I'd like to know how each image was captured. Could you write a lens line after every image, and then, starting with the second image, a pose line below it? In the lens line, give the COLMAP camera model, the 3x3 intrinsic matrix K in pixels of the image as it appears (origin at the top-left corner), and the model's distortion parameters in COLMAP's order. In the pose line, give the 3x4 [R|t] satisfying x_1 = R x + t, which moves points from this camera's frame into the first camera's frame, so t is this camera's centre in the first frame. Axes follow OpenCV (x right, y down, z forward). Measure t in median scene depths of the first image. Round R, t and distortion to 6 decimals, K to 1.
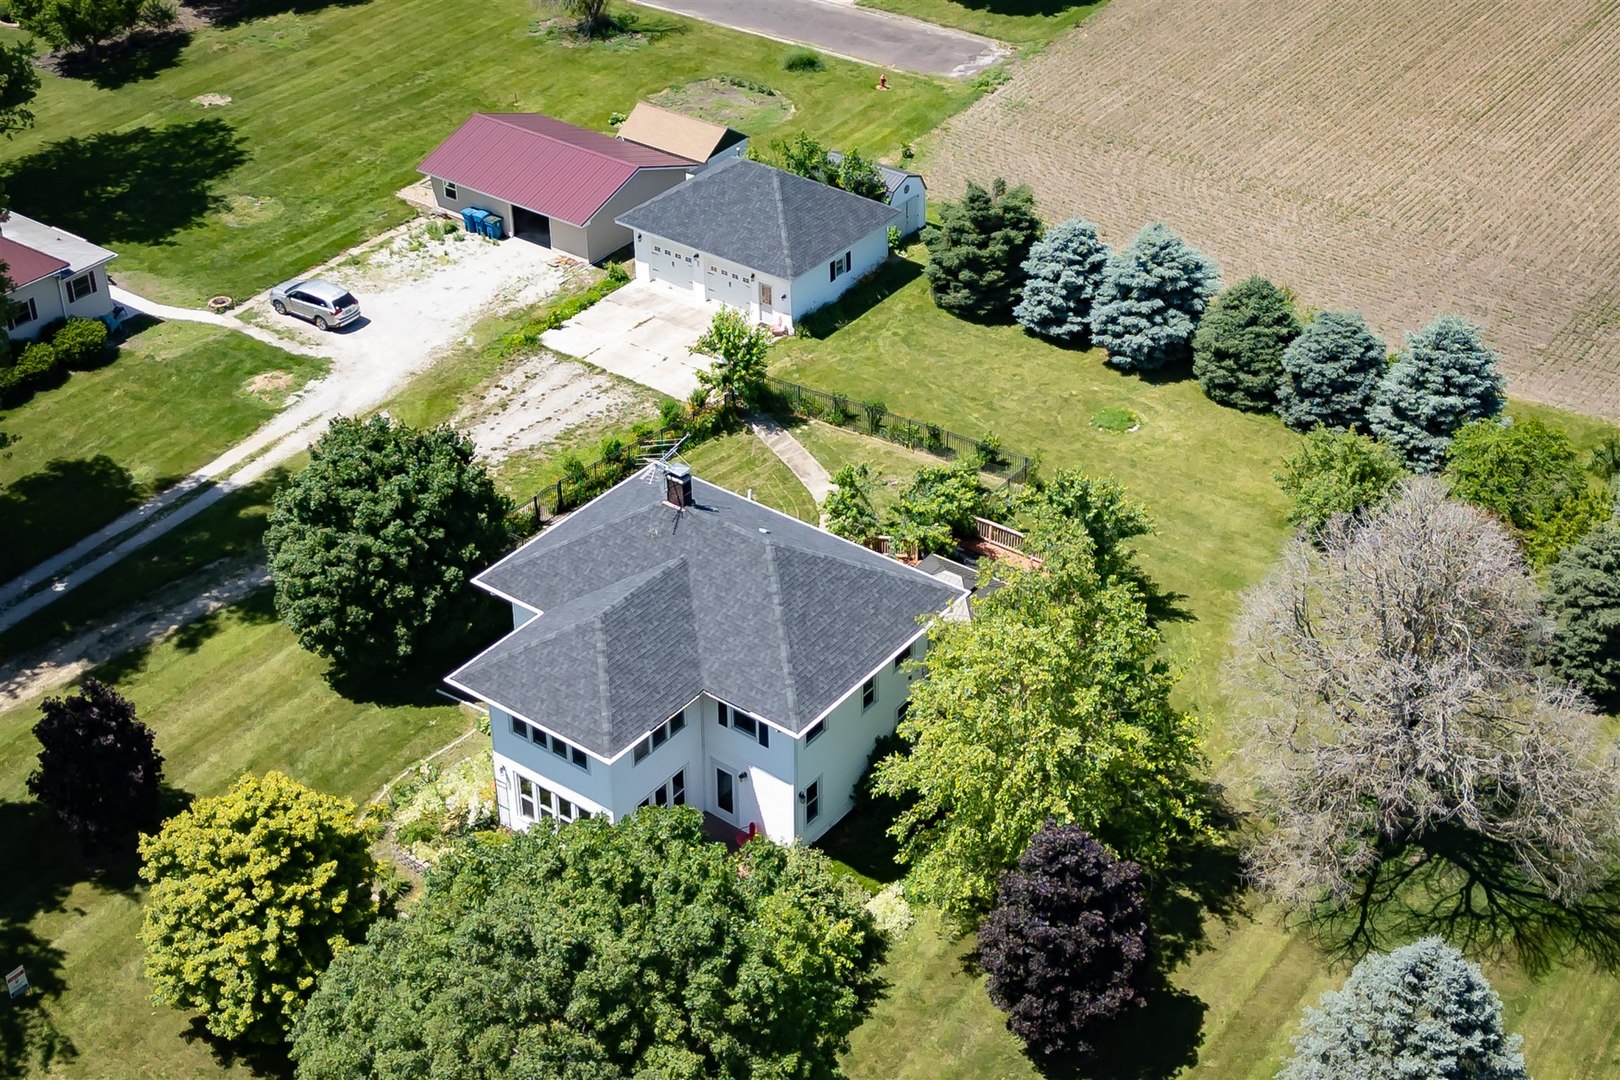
lens RADIAL K [[2194.0, 0, 806.3], [0, 2194.0, 459.3], [0, 0, 1]] dist [0.207986, -0.694651]
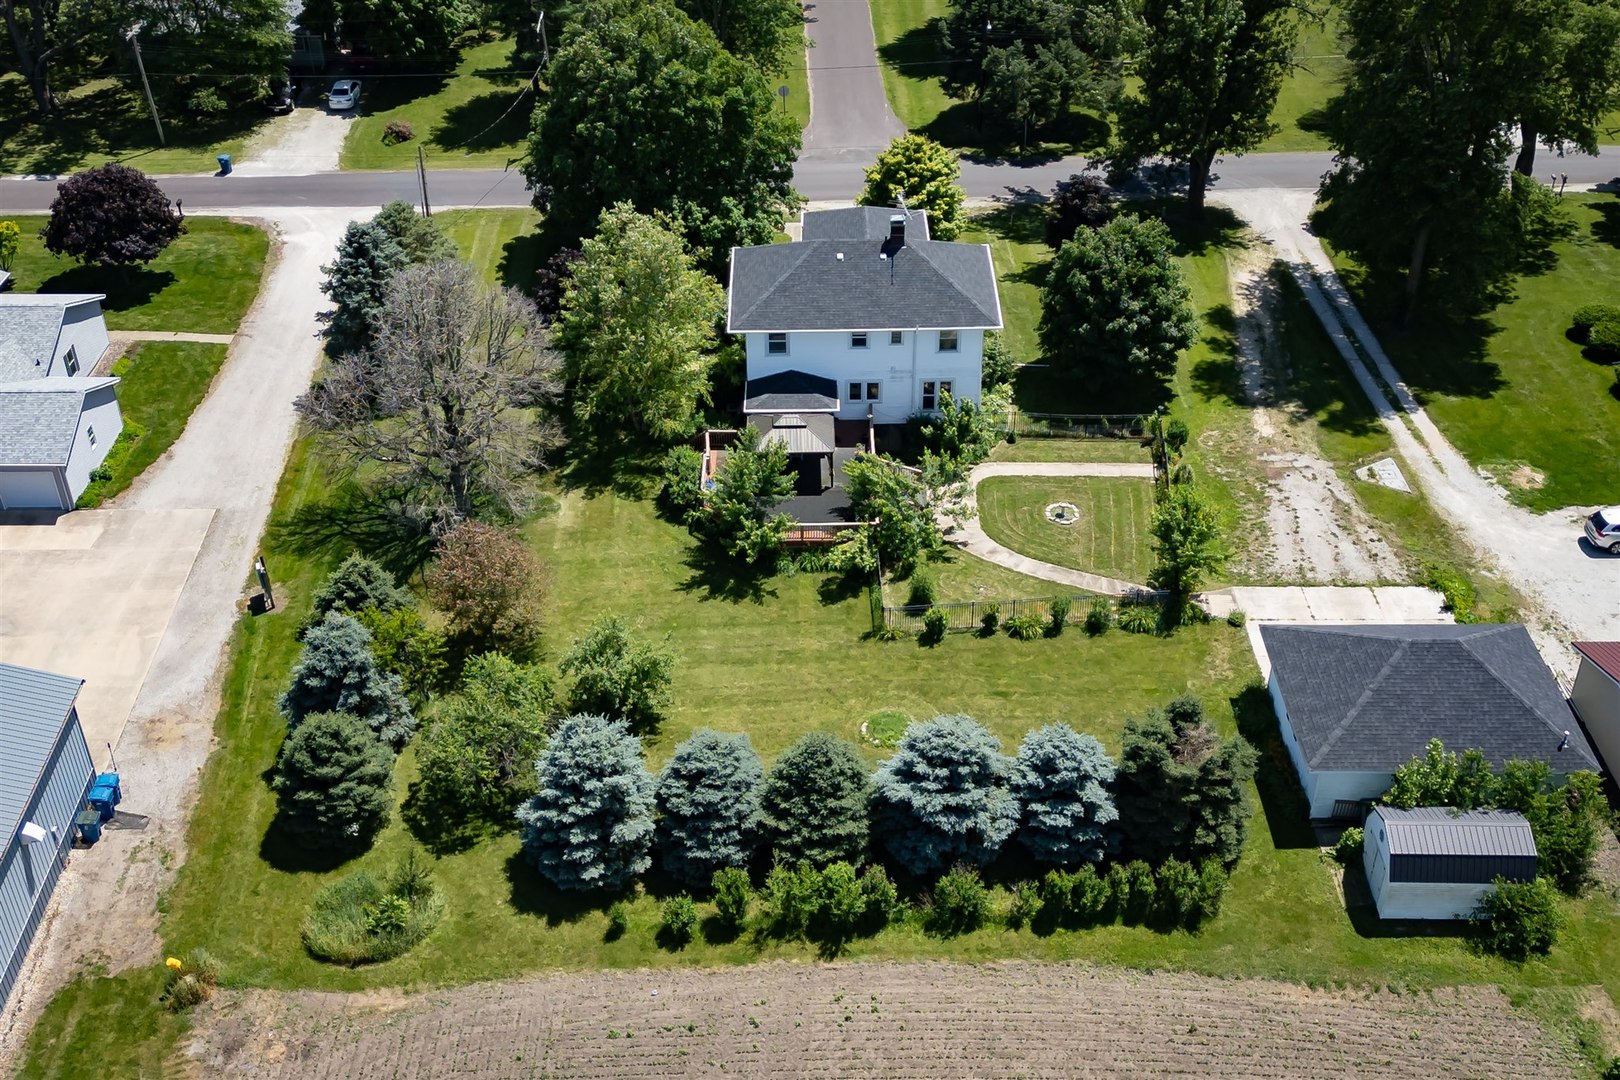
lens RADIAL K [[1794.3, 0, 803.6], [0, 1794.3, 515.6], [0, 0, 1]] dist [0.148725, -0.359534]
pose [[-0.794699, 0.358476, -0.489846, 0.526092], [-0.302745, 0.465378, 0.831726, -0.710941], [0.526117, 0.809270, -0.261309, 1.119499]]
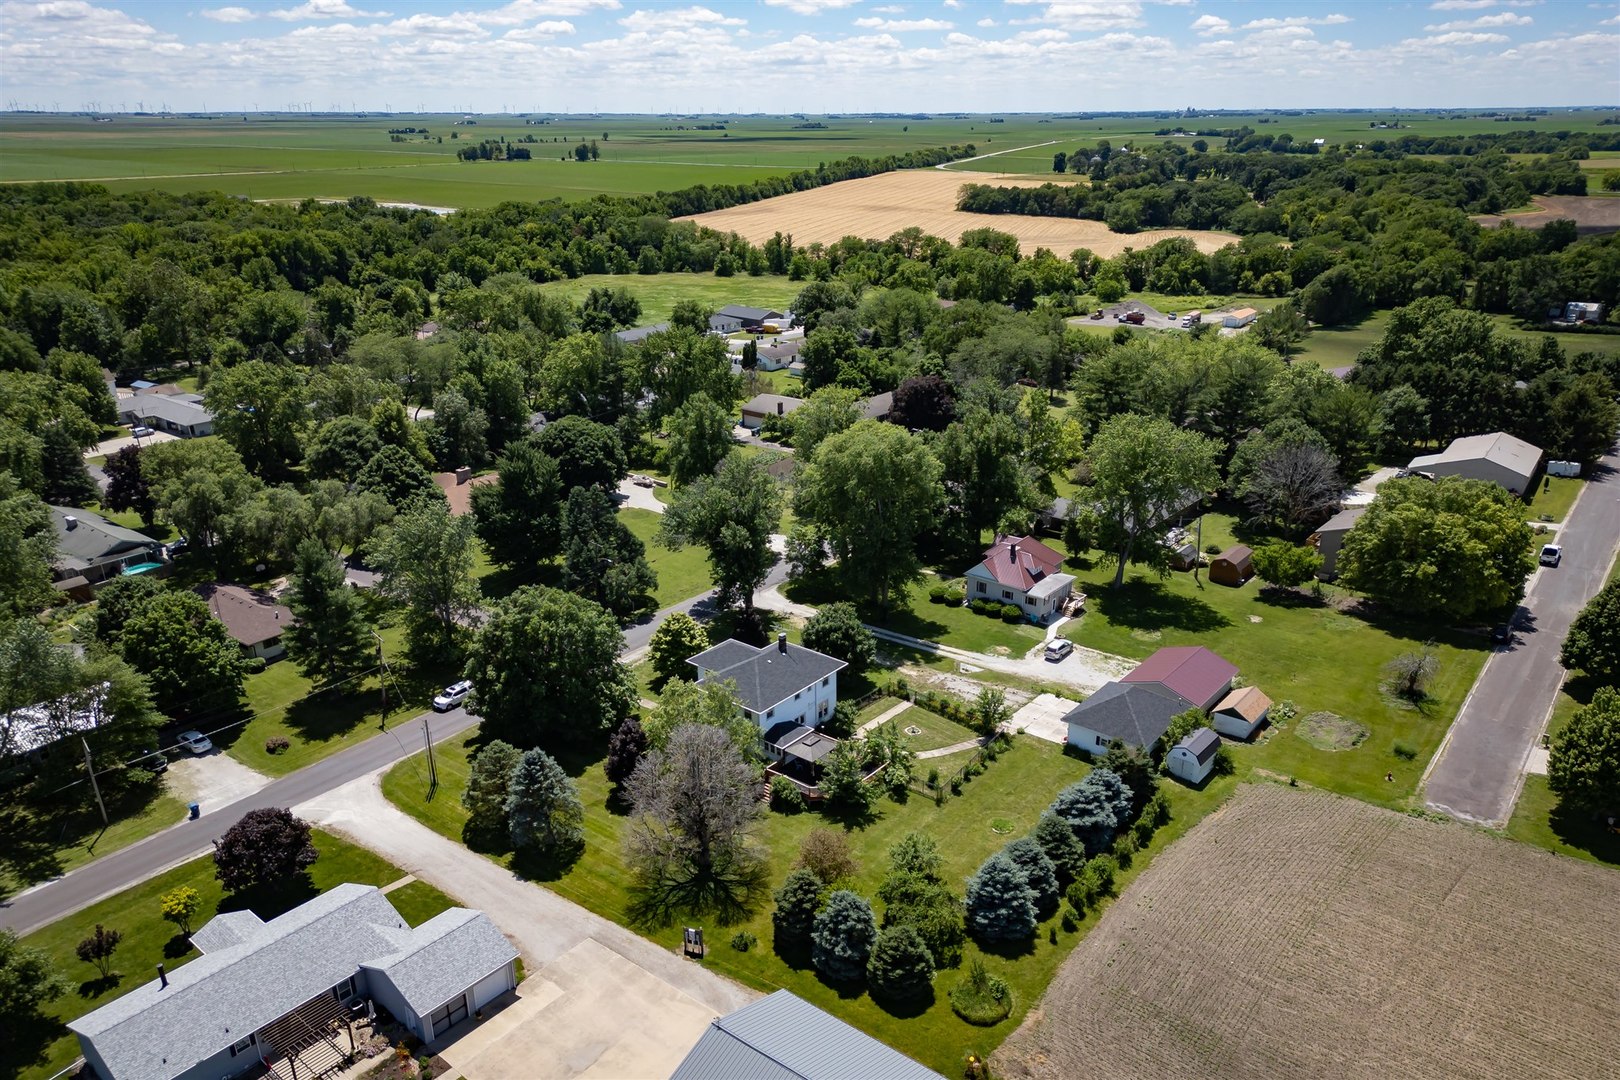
lens RADIAL K [[1133.4, 0, 806.9], [0, 1133.4, 605.8], [0, 0, 1]] dist [0.099068, -0.132588]
pose [[-0.038211, 0.403668, -0.914107, 1.052627], [-0.519170, 0.773601, 0.363323, -0.476019], [0.853816, 0.488460, 0.180012, 0.553215]]
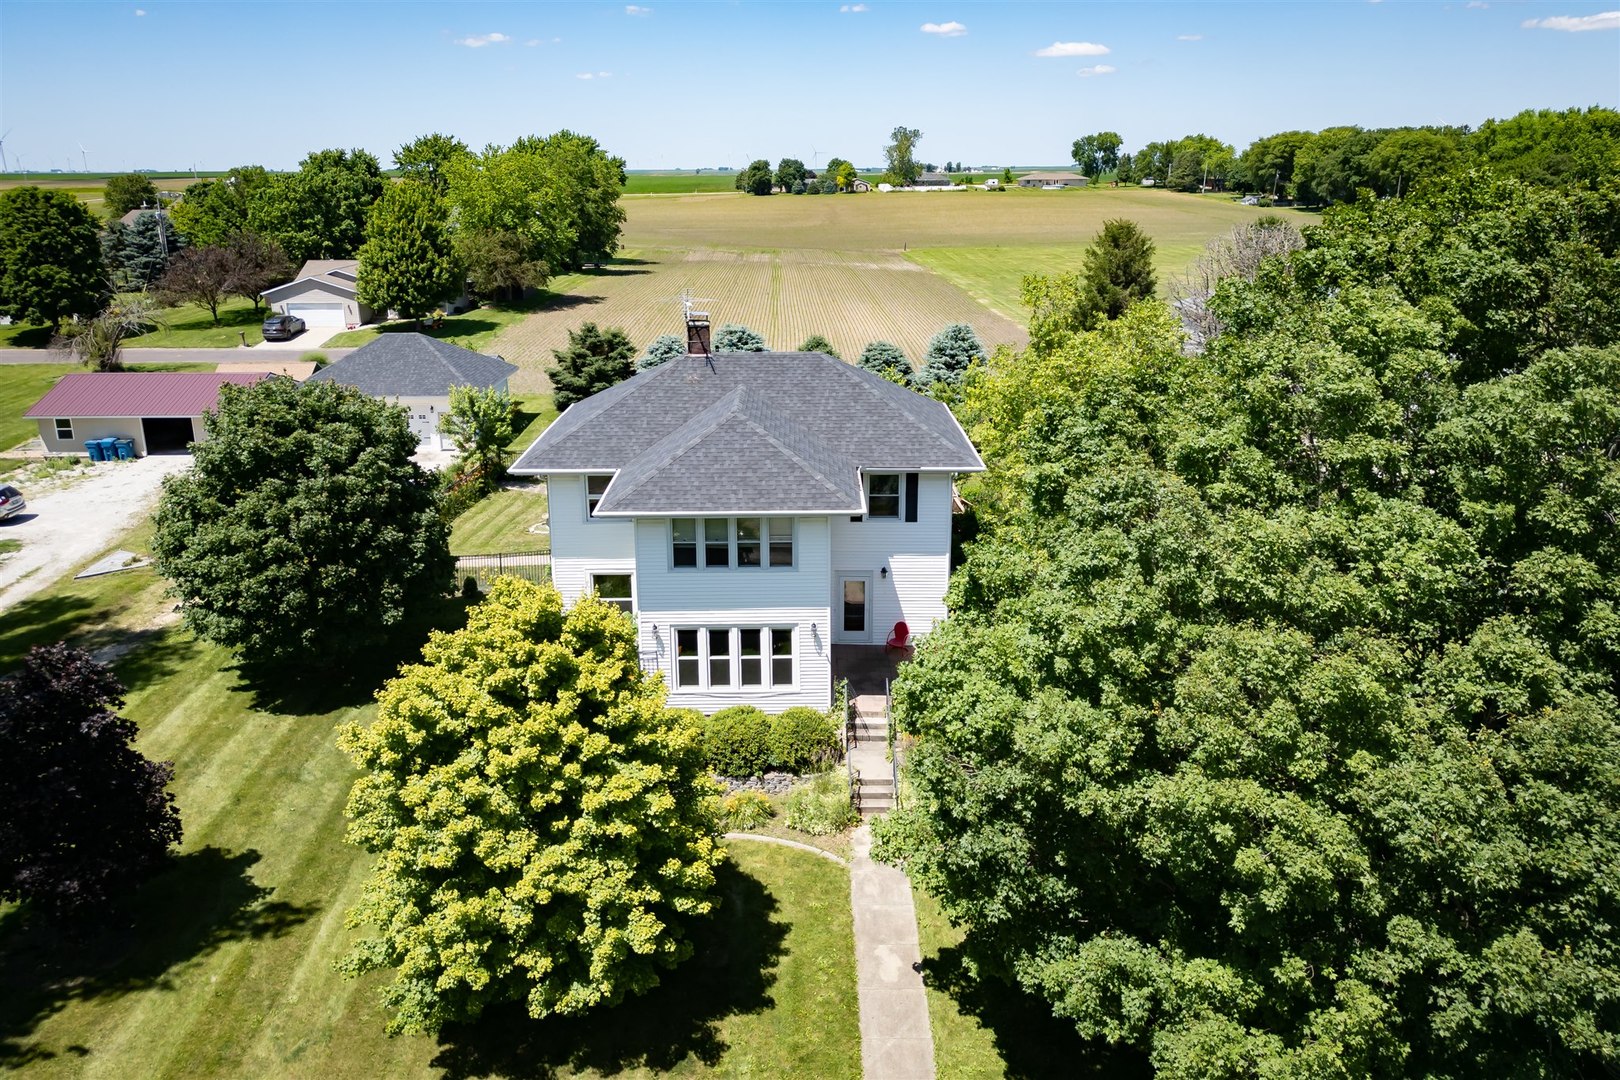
lens RADIAL K [[1137.0, 0, 809.9], [0, 1137.0, 480.2], [0, 0, 1]] dist [0.071030, -0.065350]
pose [[0.791646, -0.158720, 0.590003, -0.250678], [0.320175, 0.930226, -0.179354, 0.137388], [-0.520369, 0.330889, 0.787228, 0.458306]]
